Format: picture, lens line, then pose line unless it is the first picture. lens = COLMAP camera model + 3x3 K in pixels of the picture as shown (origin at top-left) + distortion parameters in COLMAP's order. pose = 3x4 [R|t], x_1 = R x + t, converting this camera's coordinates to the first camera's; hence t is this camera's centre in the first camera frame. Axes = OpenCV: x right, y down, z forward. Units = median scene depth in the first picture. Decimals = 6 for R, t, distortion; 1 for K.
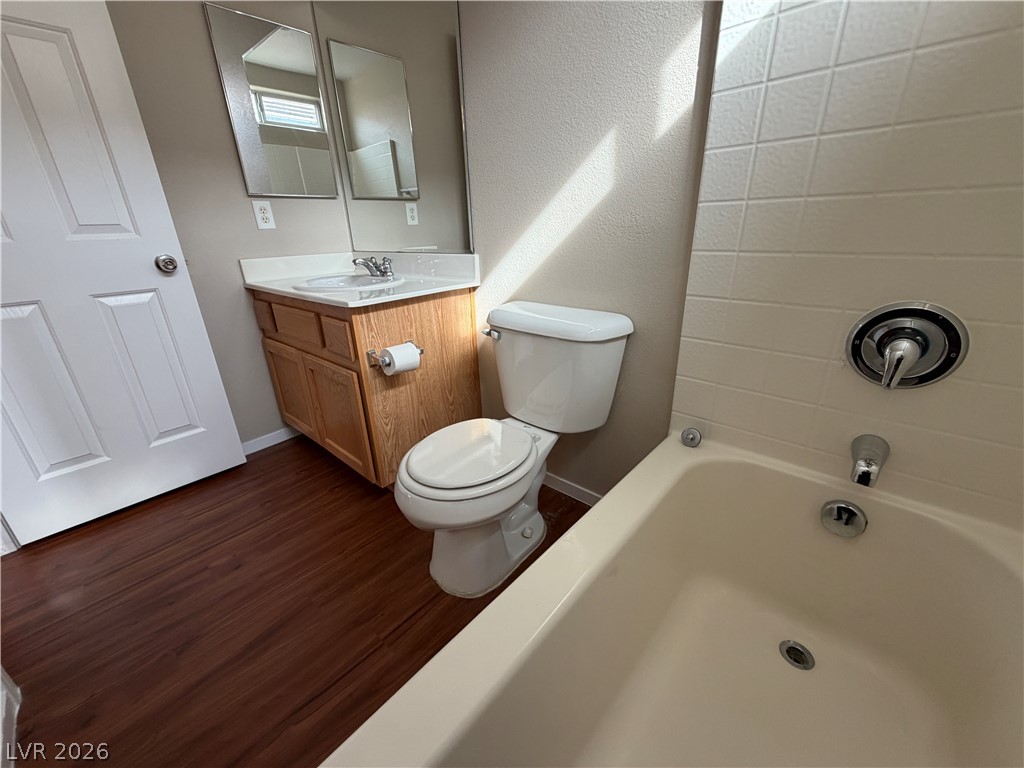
lens RADIAL K [[407.5, 0, 513.1], [0, 407.5, 382.2], [0, 0, 1]] dist [0.000248, 0.000064]
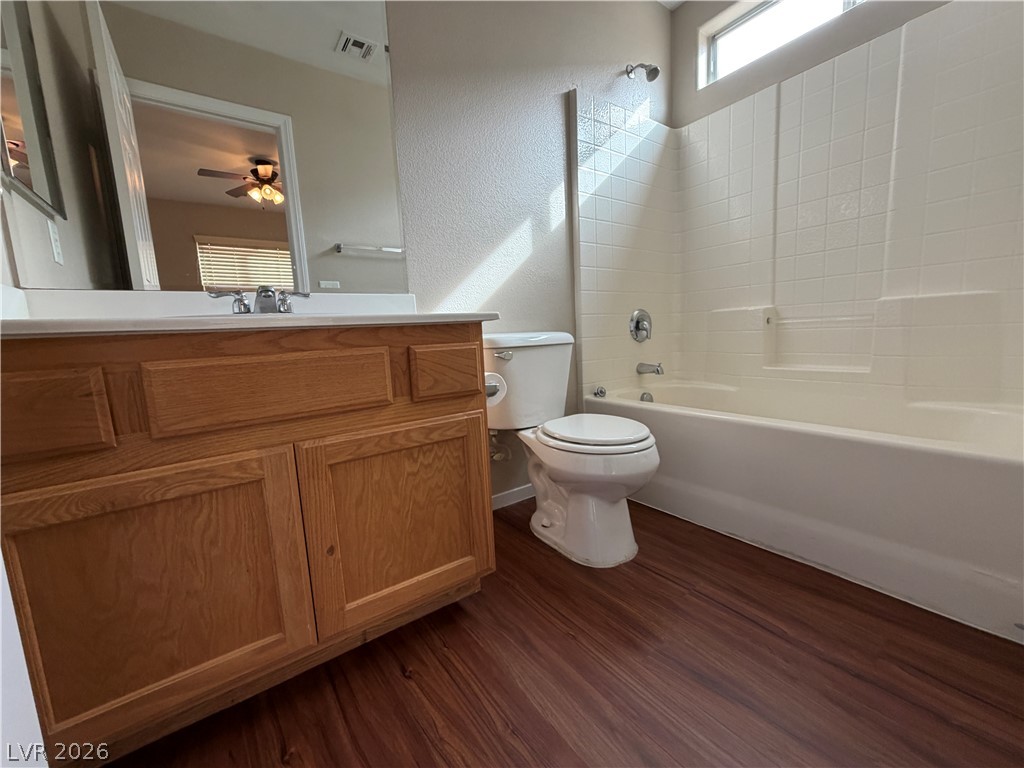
lens RADIAL K [[407.5, 0, 513.9], [0, 407.5, 385.6], [0, 0, 1]] dist [0.000248, 0.000064]
pose [[0.227362, -0.100001, 0.968662, -0.927550], [0.401492, 0.915863, 0.000313, -0.029415], [-0.887193, 0.388839, 0.248381, 0.617498]]
